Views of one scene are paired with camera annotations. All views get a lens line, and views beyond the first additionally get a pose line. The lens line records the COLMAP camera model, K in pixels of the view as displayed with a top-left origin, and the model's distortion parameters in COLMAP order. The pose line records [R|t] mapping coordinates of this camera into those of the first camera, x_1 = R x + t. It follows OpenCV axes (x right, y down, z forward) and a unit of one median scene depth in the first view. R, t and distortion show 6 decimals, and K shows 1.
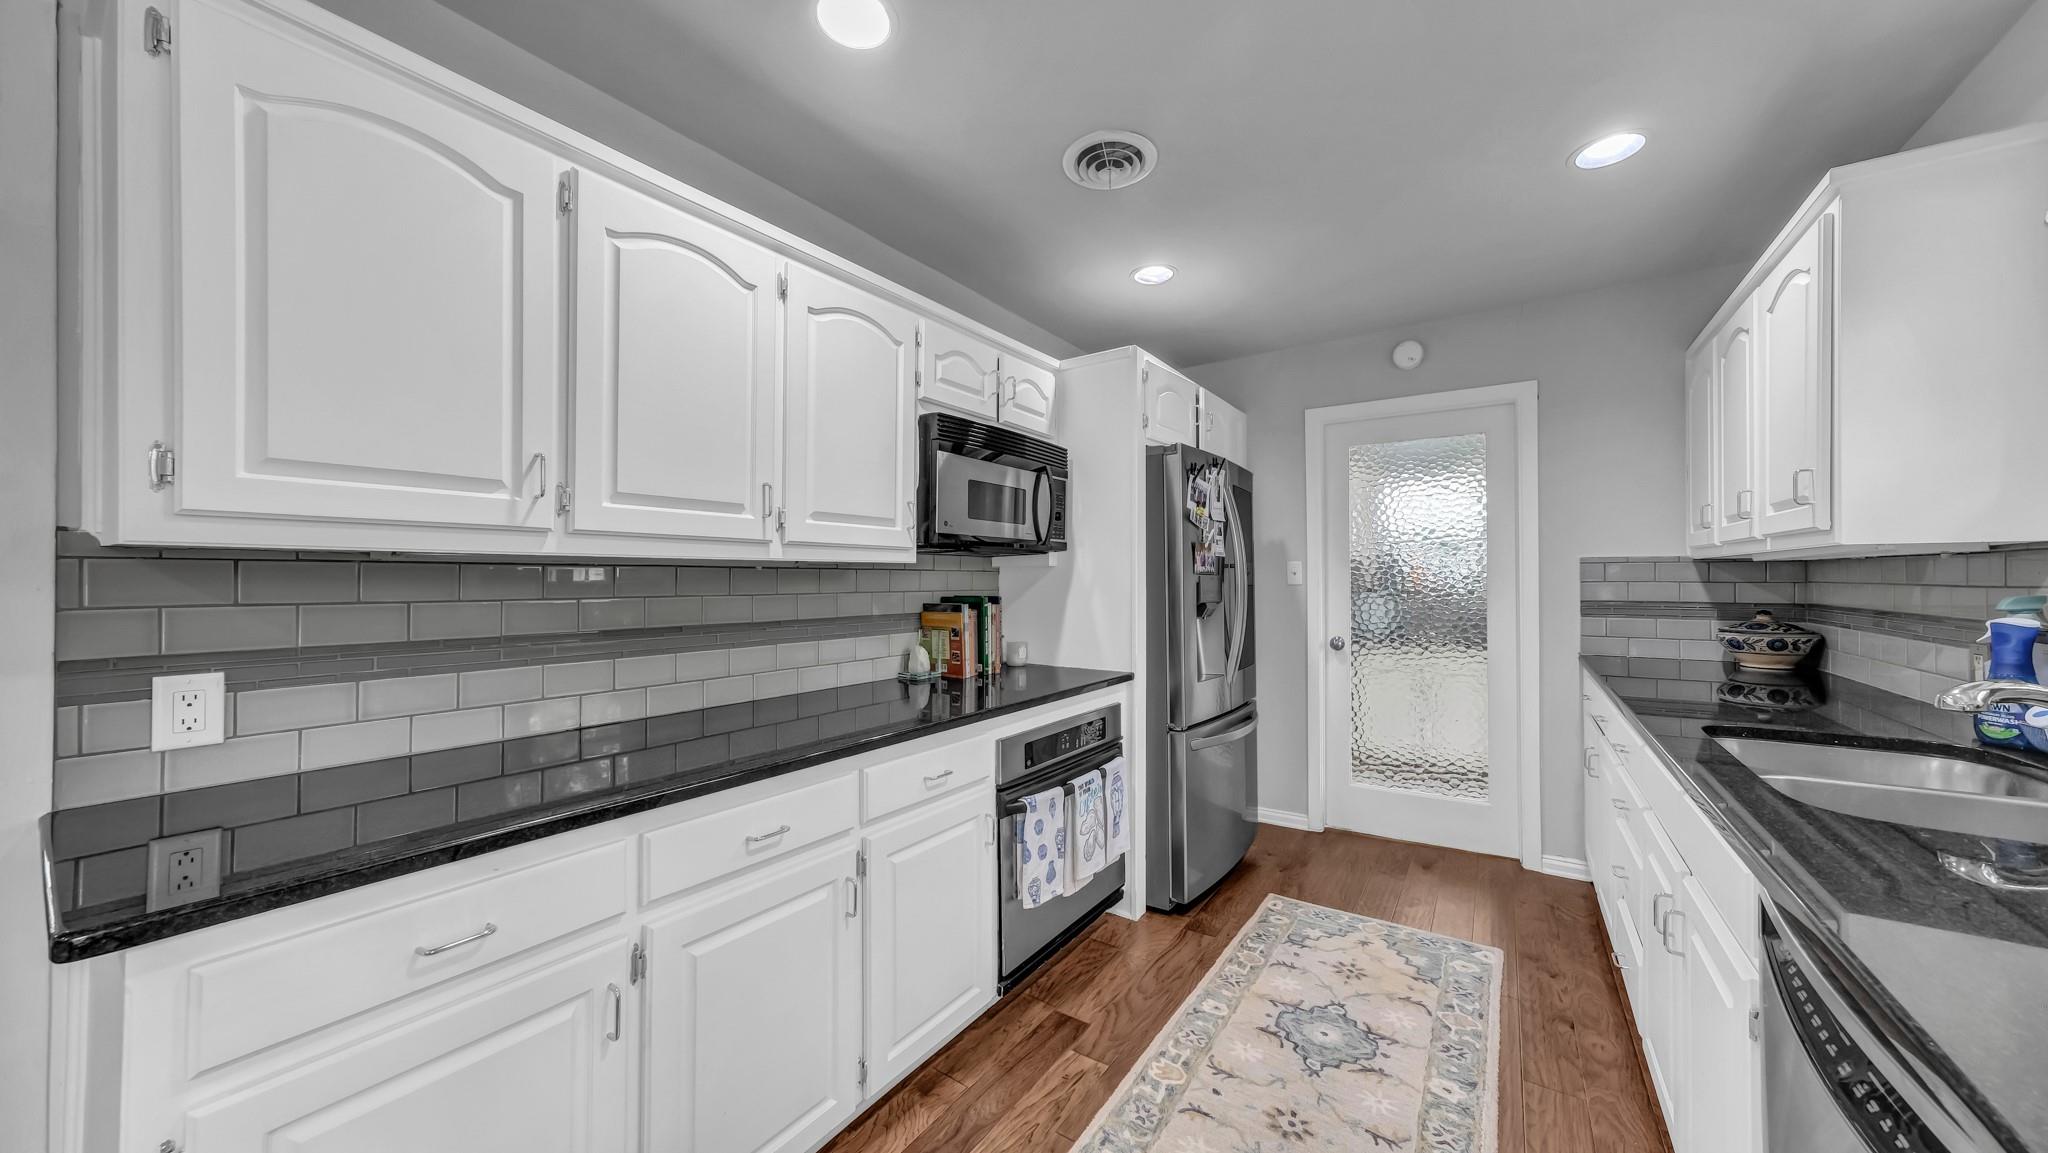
lens RADIAL K [[704.7, 0, 1032.4], [0, 704.7, 573.2], [0, 0, 1]] dist [-0.001092, 0.000471]
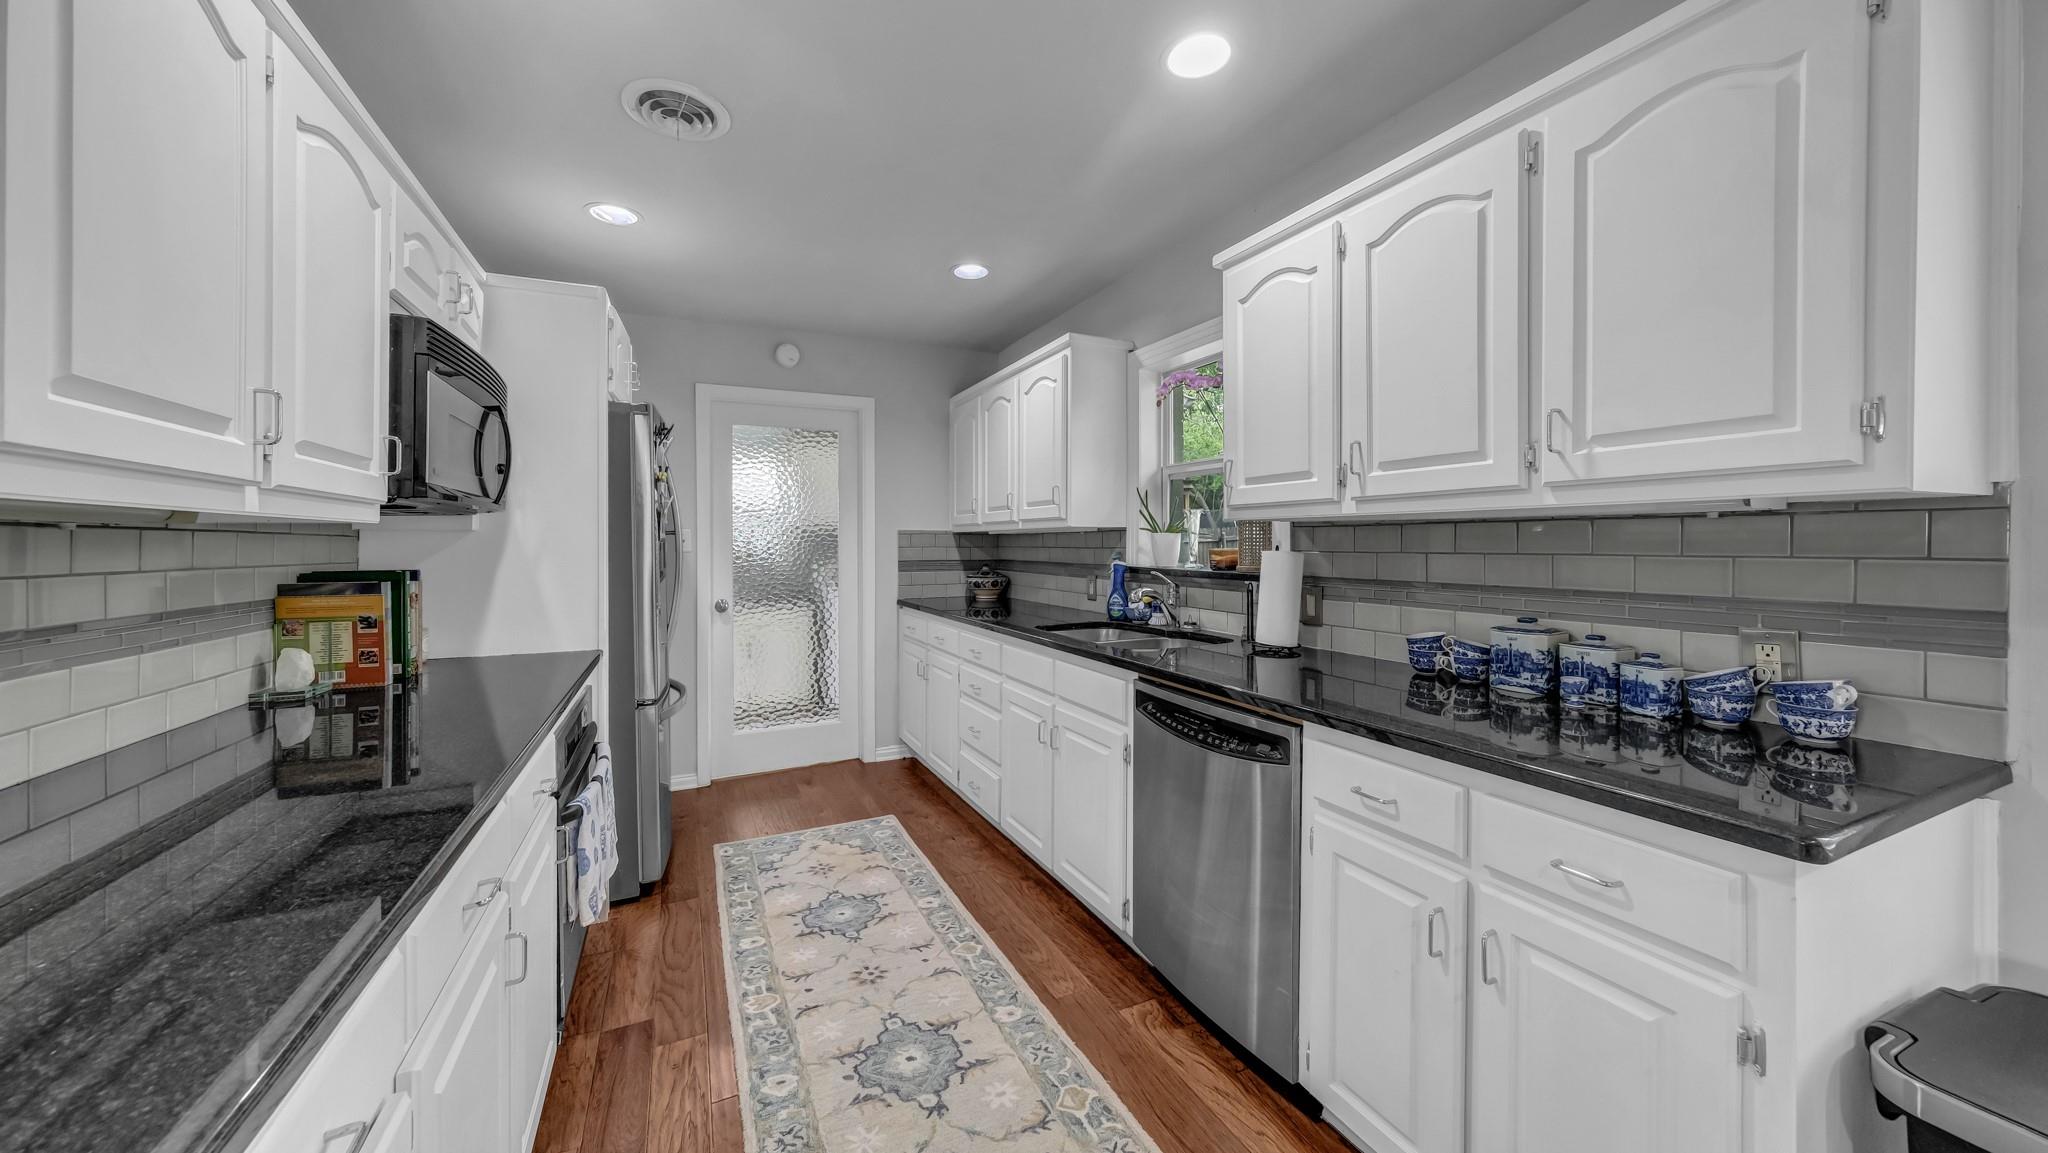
lens RADIAL K [[704.7, 0, 1029.4], [0, 704.7, 544.7], [0, 0, 1]] dist [-0.001092, 0.000471]
pose [[0.504259, -0.001062, 0.863552, -0.385441], [-0.002242, 0.999994, 0.002539, 0.003480], [-0.863550, -0.003217, 0.504253, 0.076901]]
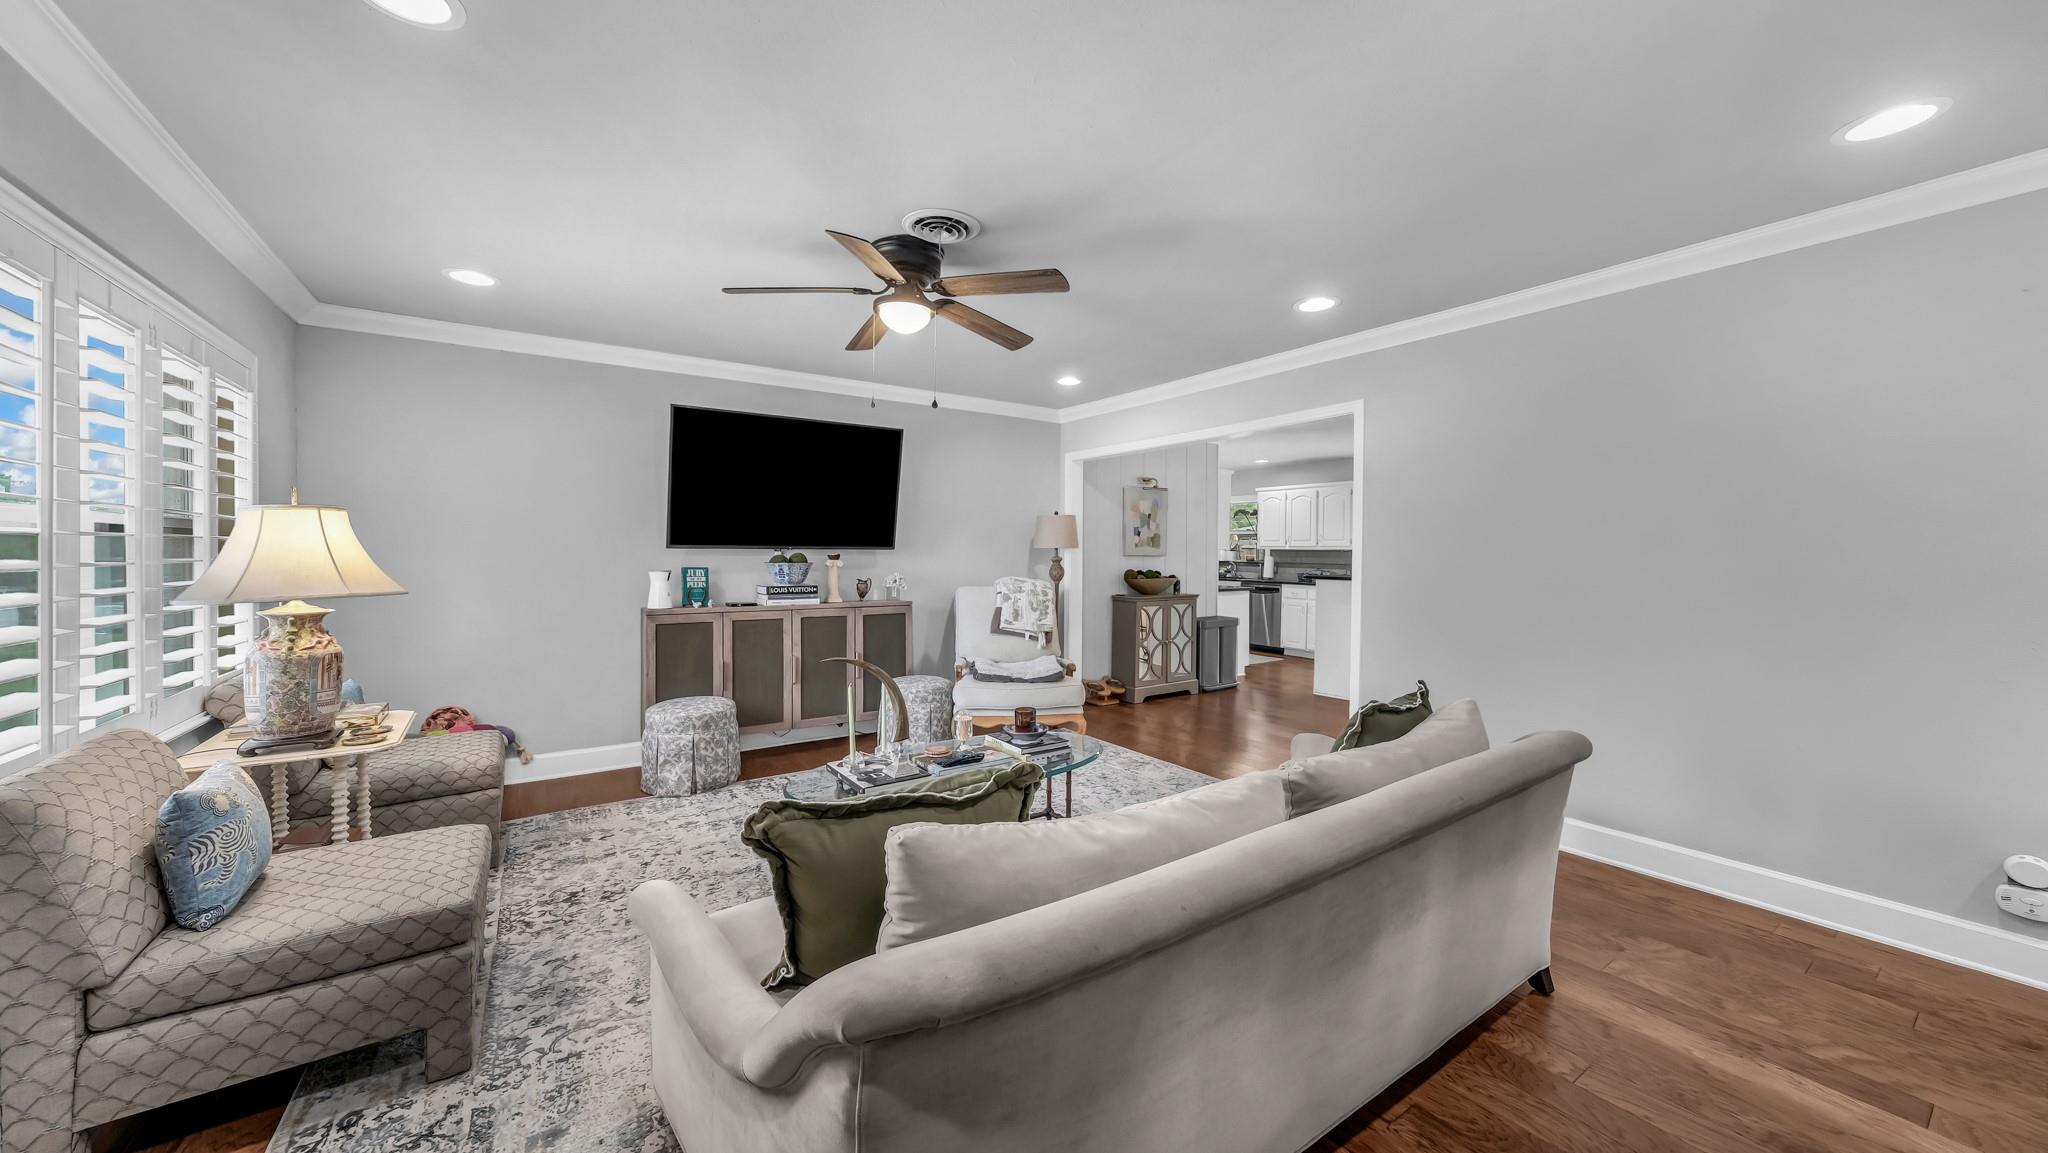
lens RADIAL K [[704.7, 0, 1020.4], [0, 704.7, 568.5], [0, 0, 1]] dist [-0.001092, 0.000471]
pose [[0.378027, -0.014865, 0.925675, -3.876583], [-0.010310, 0.999741, 0.020265, 0.013880], [-0.925737, -0.017204, 0.377776, 0.051385]]
